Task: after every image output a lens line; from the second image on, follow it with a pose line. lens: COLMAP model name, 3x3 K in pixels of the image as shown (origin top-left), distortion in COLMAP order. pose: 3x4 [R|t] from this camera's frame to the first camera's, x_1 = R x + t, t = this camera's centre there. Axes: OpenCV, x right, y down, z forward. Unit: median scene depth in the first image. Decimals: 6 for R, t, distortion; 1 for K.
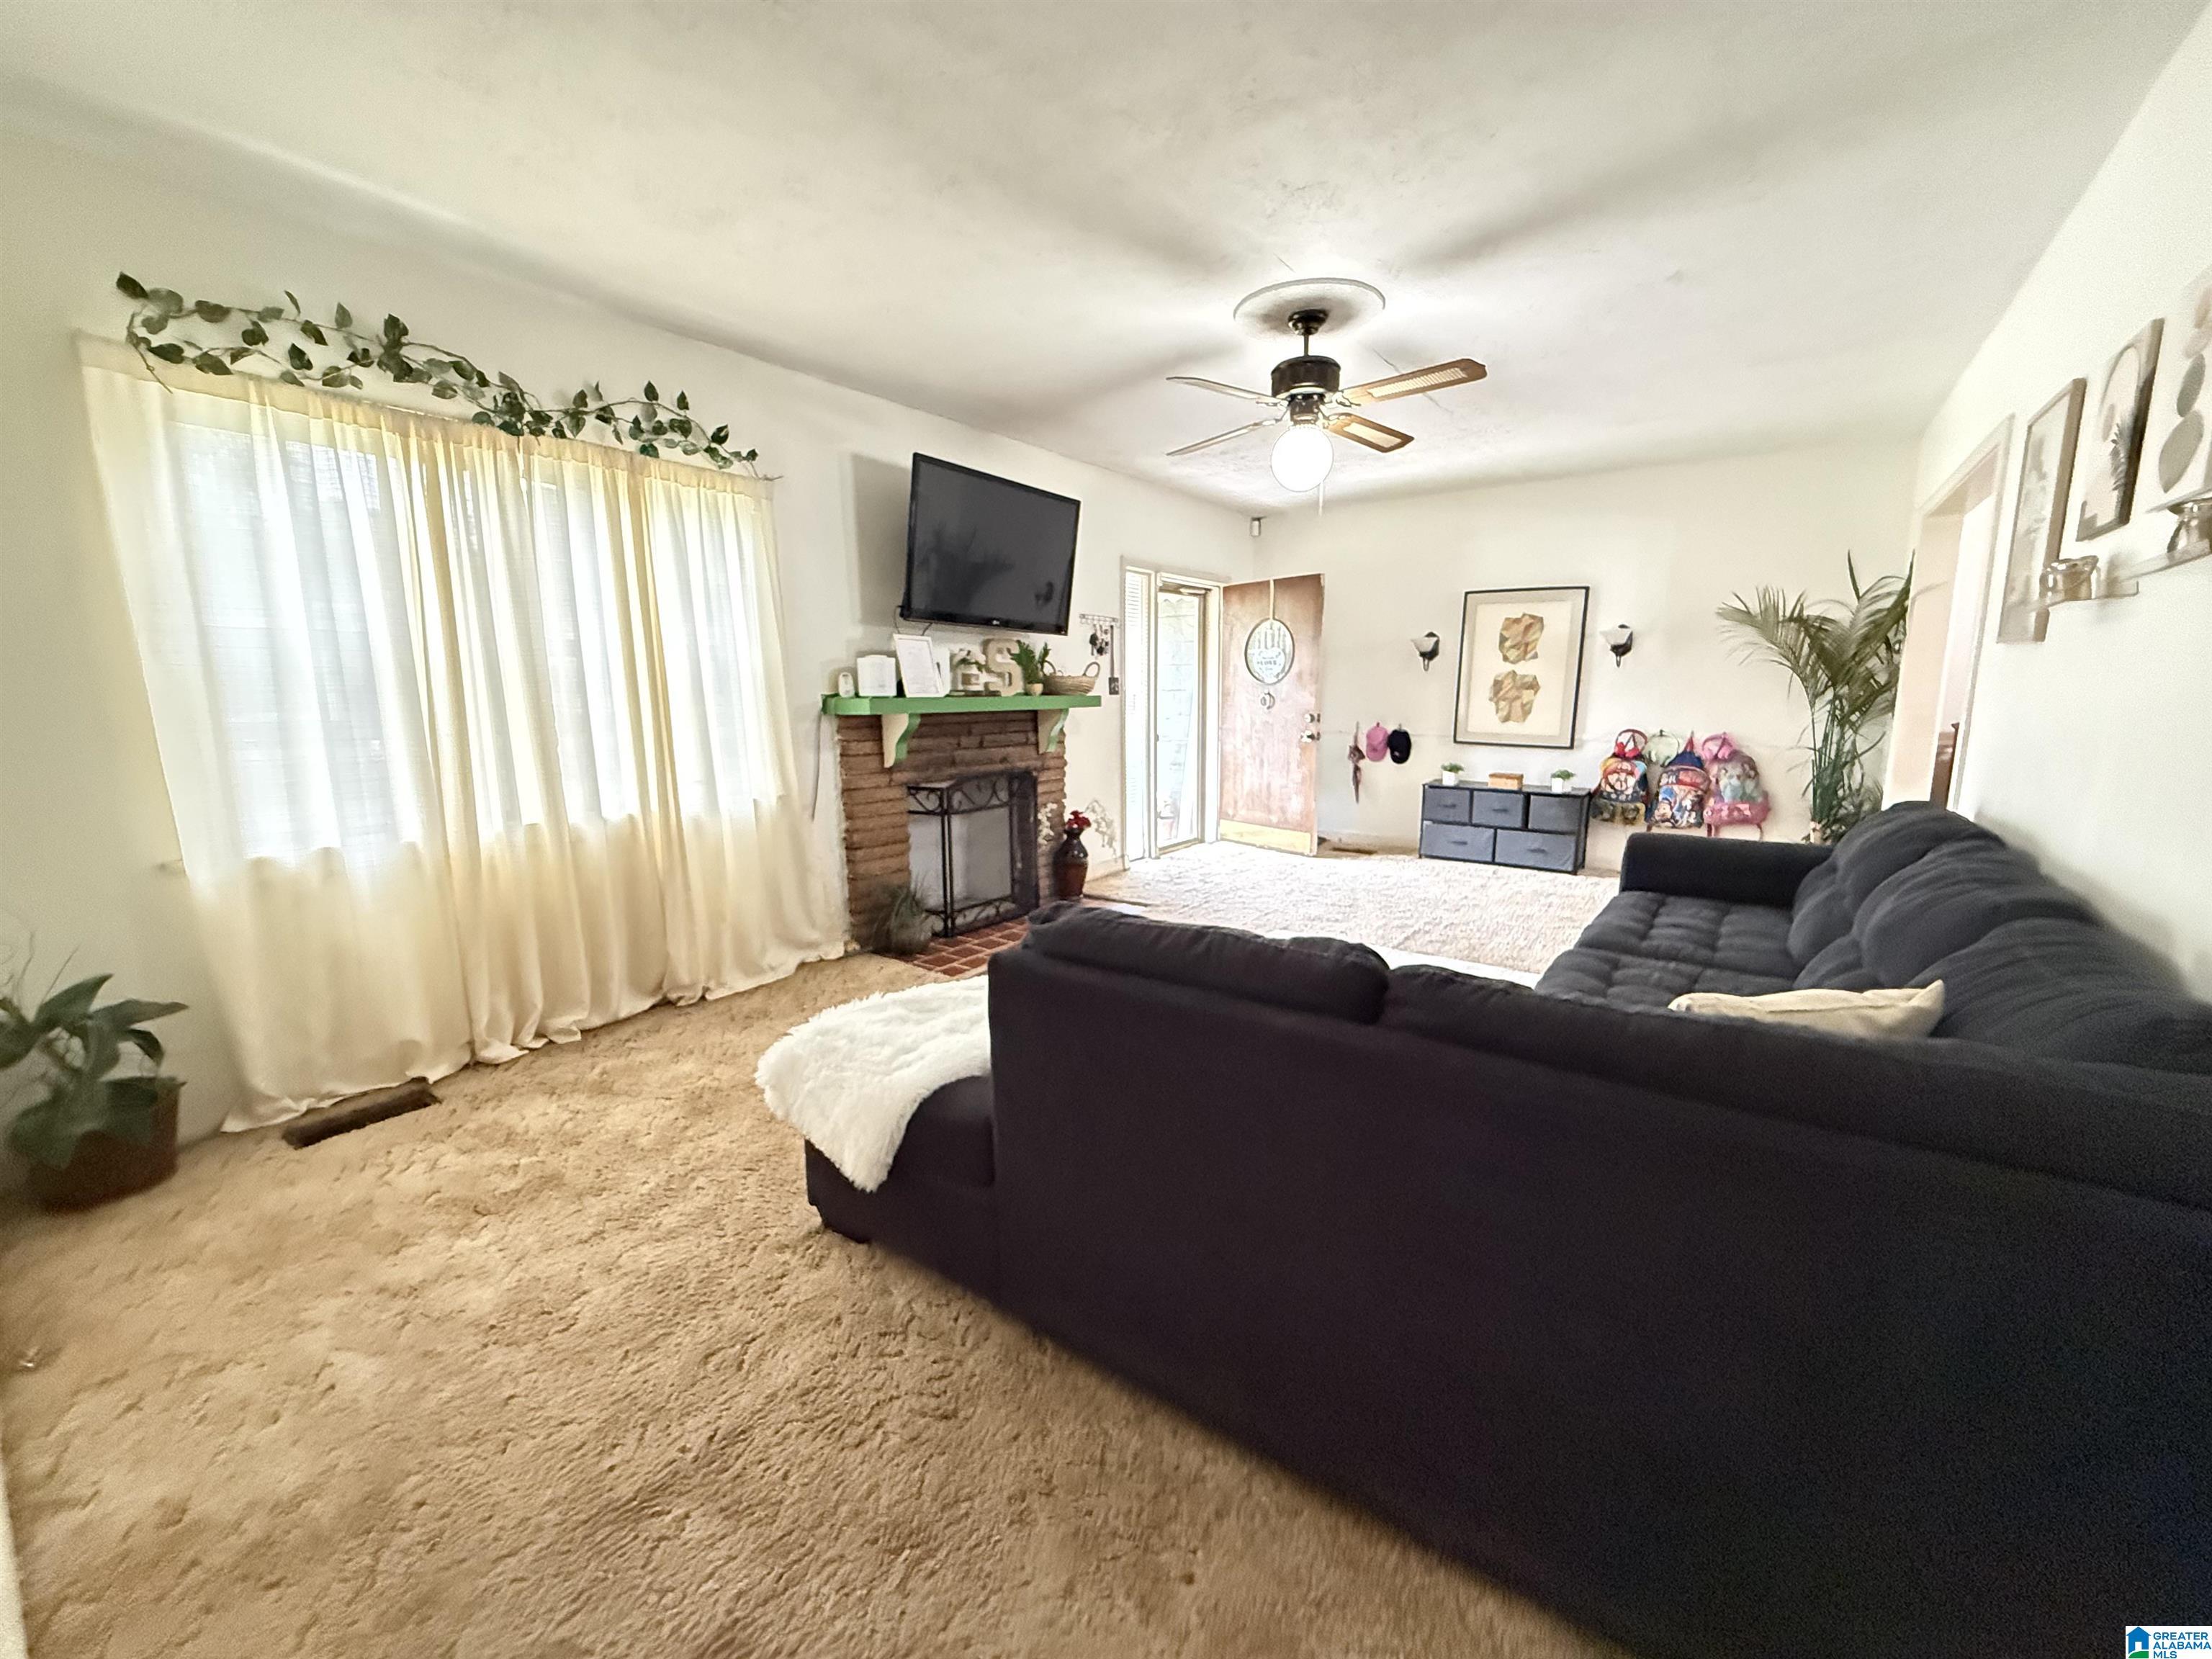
lens RADIAL K [[886.5, 0, 1102.6], [0, 886.5, 833.6], [0, 0, 1]] dist [0.001171, -0.000197]
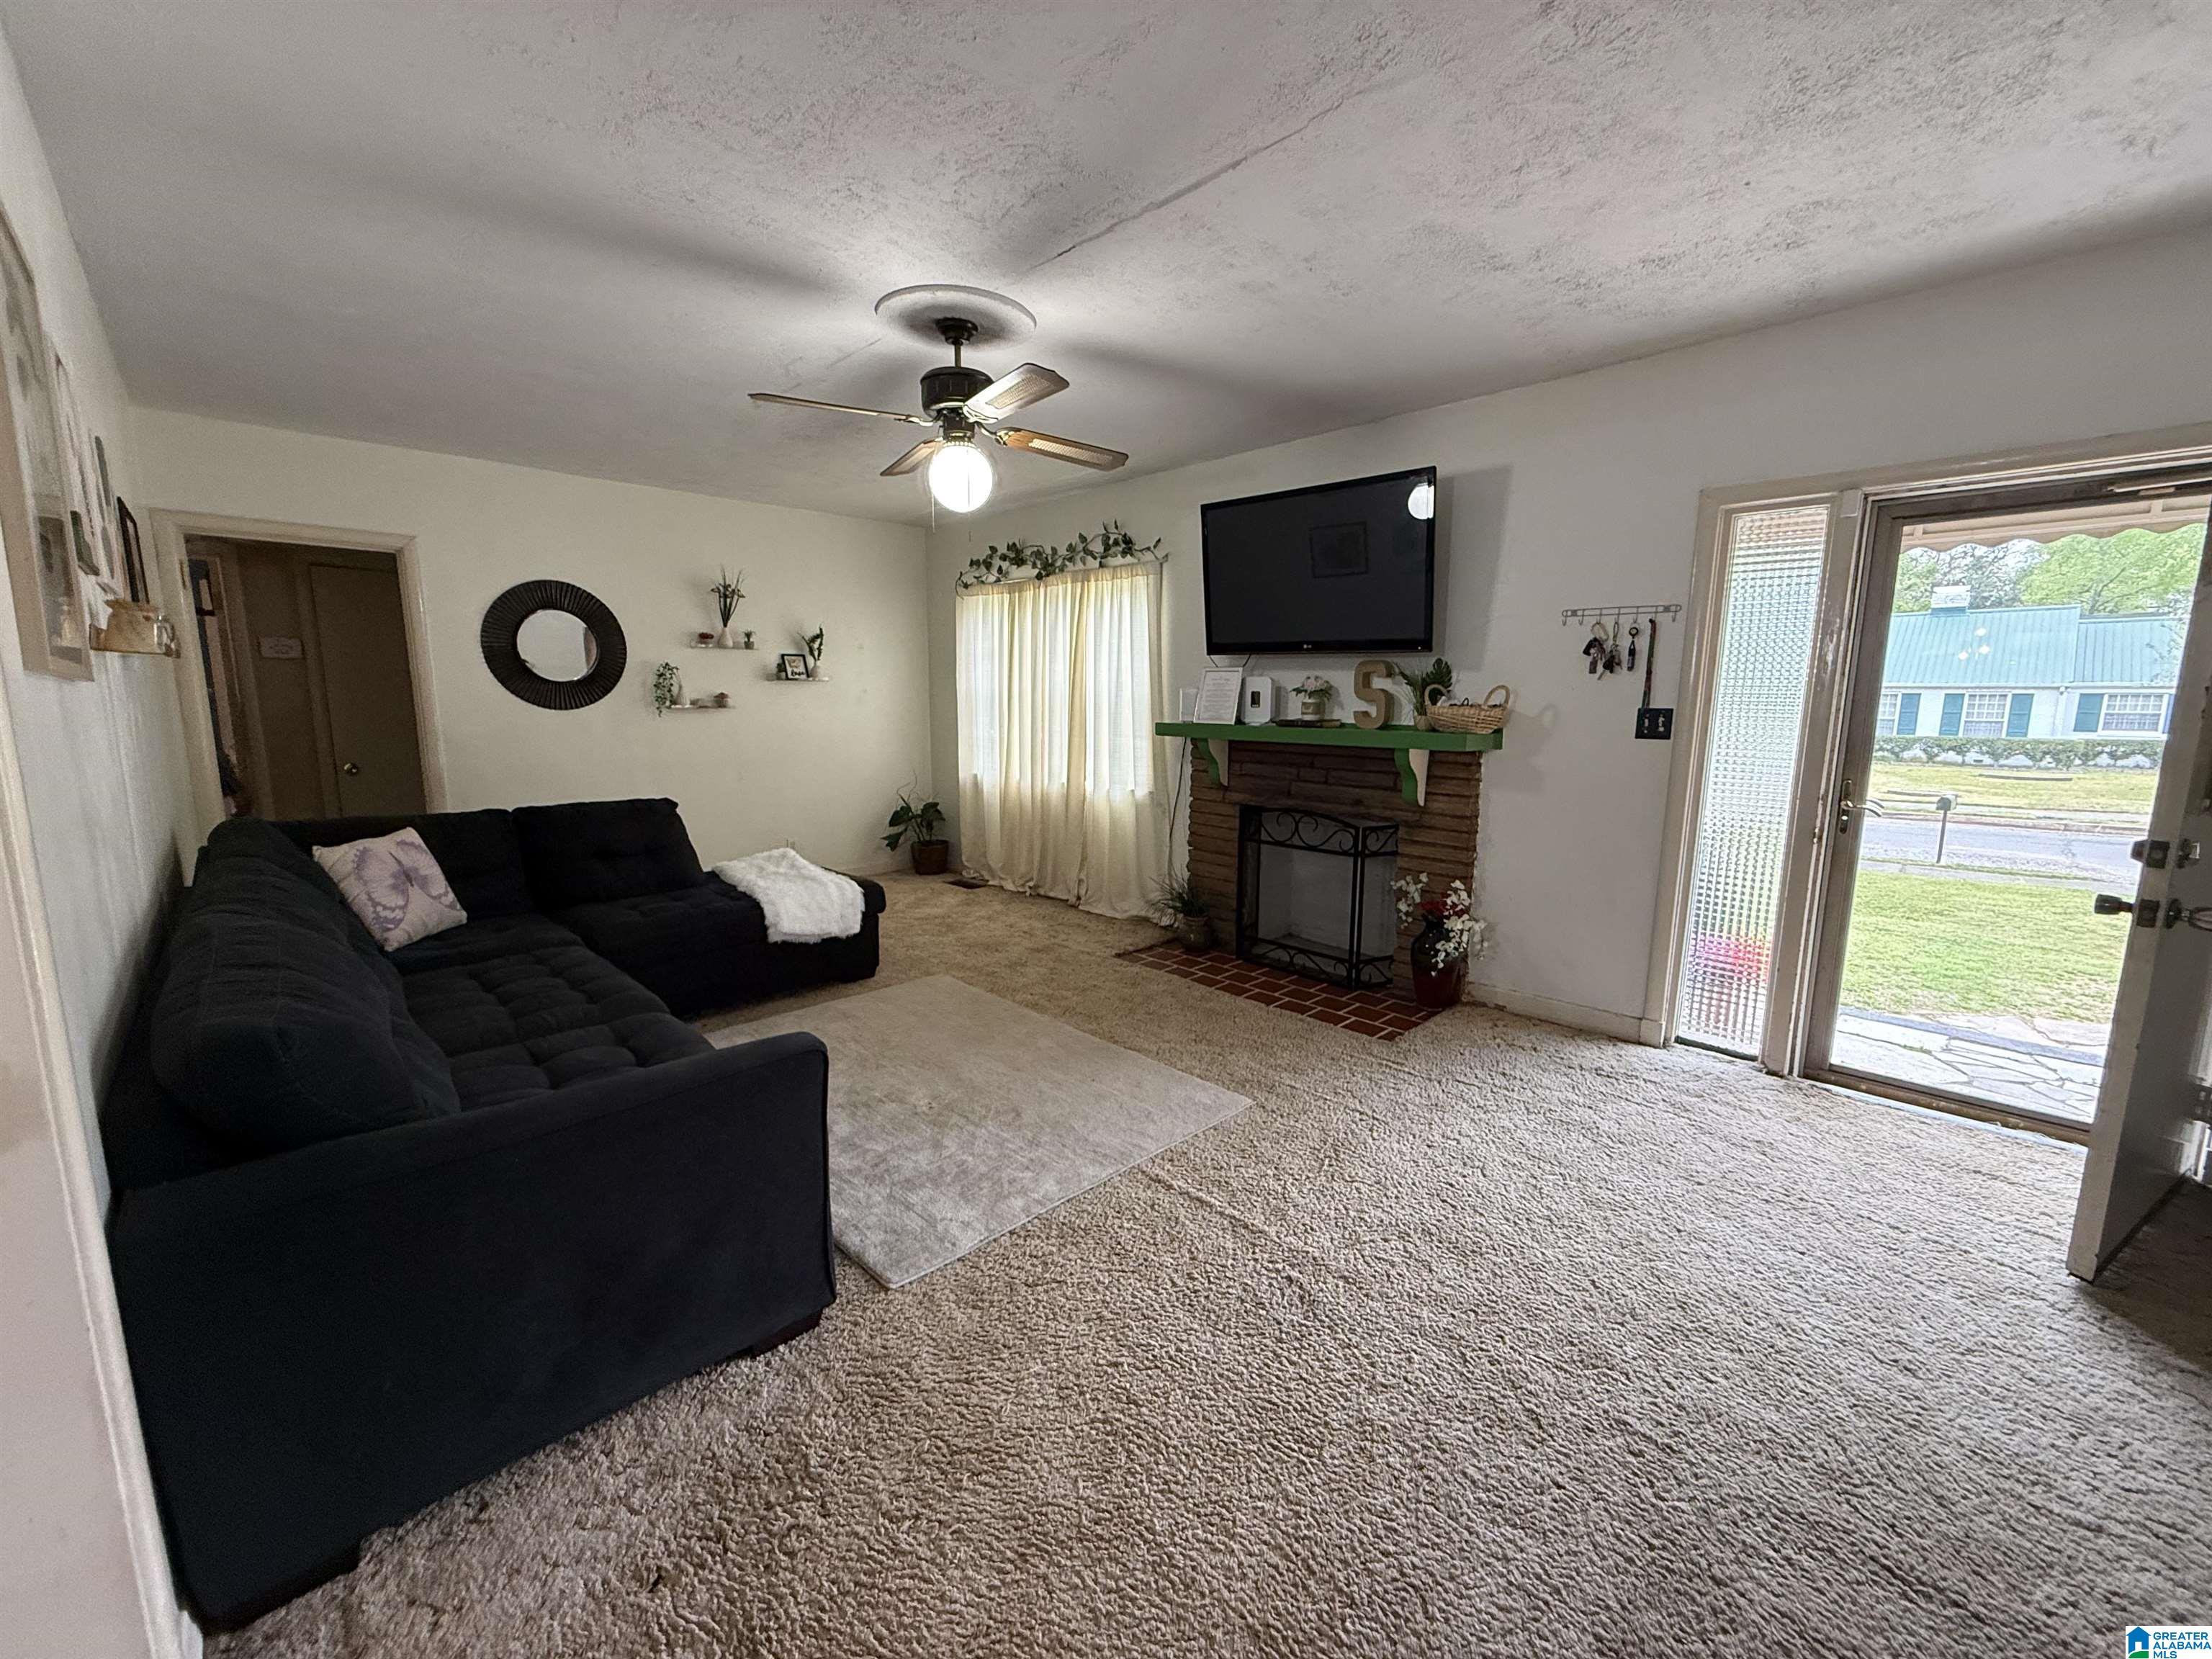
lens RADIAL K [[881.1, 0, 1103.7], [0, 881.1, 833.7], [0, 0, 1]] dist [-0.000688, -0.000539]
pose [[-0.155616, 0.158564, -0.975008, 0.698872], [-0.166438, 0.968713, 0.184104, -0.156440], [0.973695, 0.190928, -0.124356, 0.805013]]
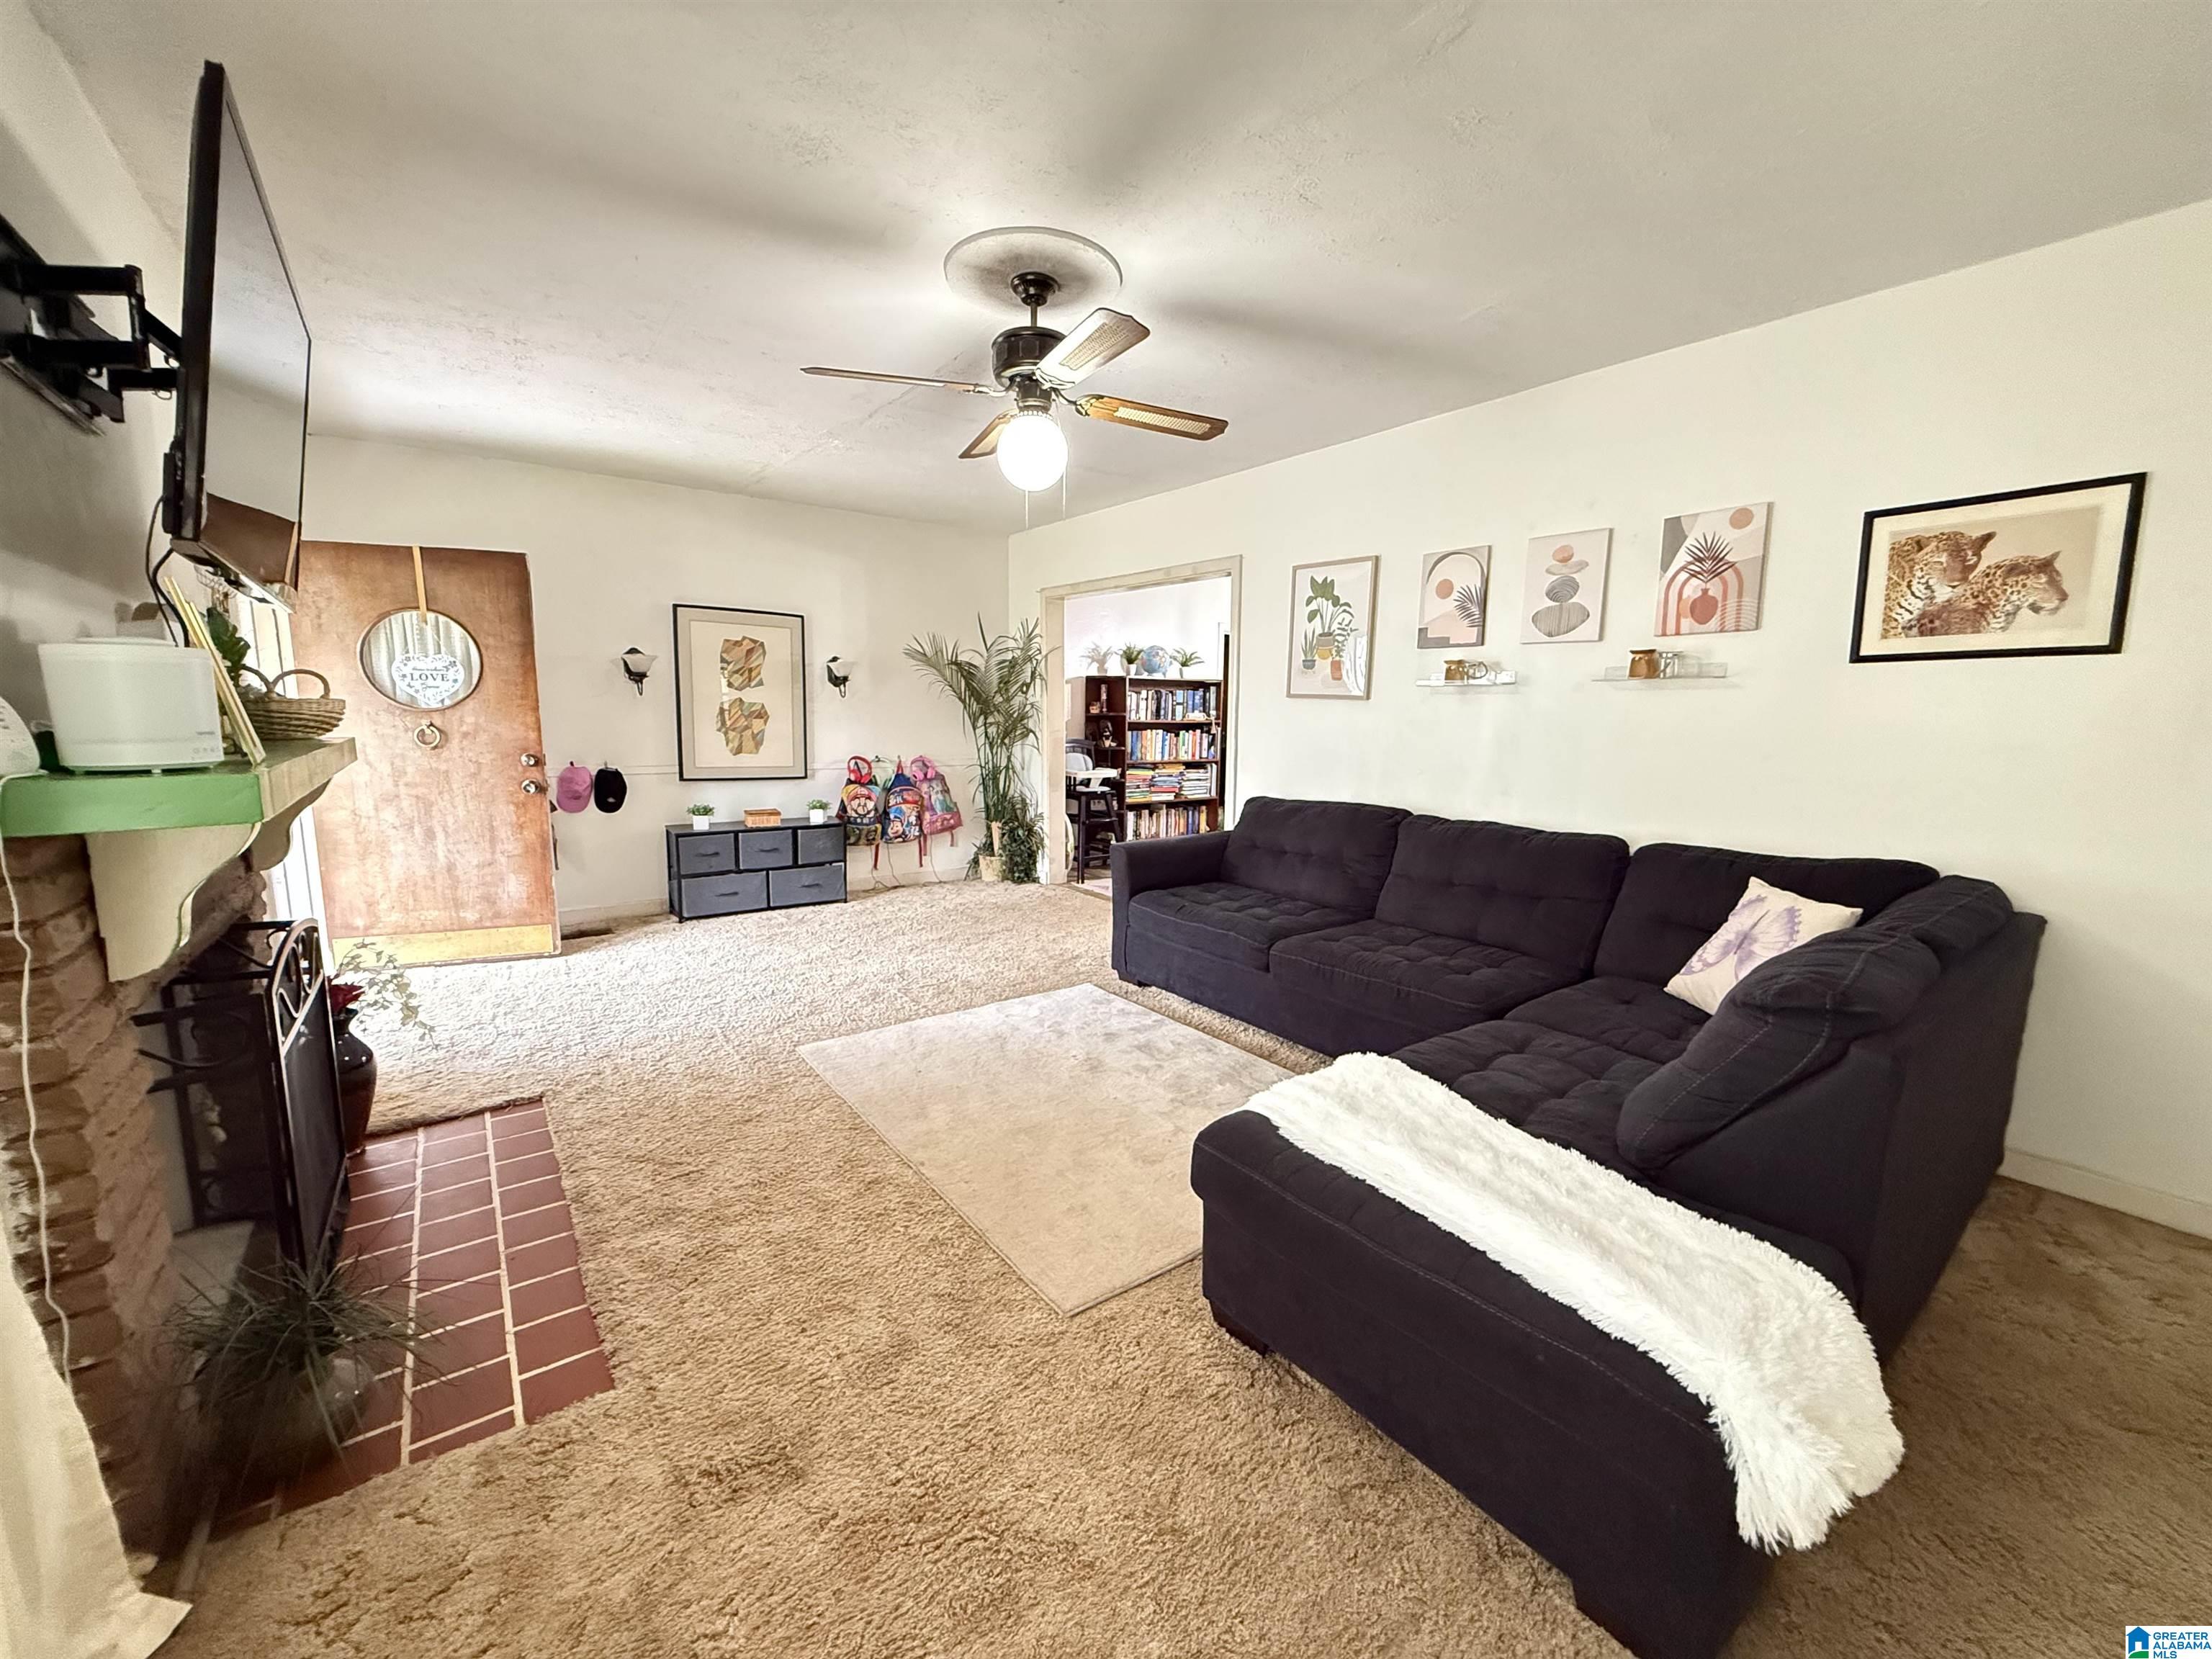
lens RADIAL K [[881.1, 0, 1103.7], [0, 881.1, 833.7], [0, 0, 1]] dist [-0.000688, -0.000539]
pose [[0.291678, -0.128817, 0.947803, -0.347700], [0.144365, 0.985468, 0.089509, -0.083835], [-0.945559, 0.110722, 0.306036, 0.440377]]
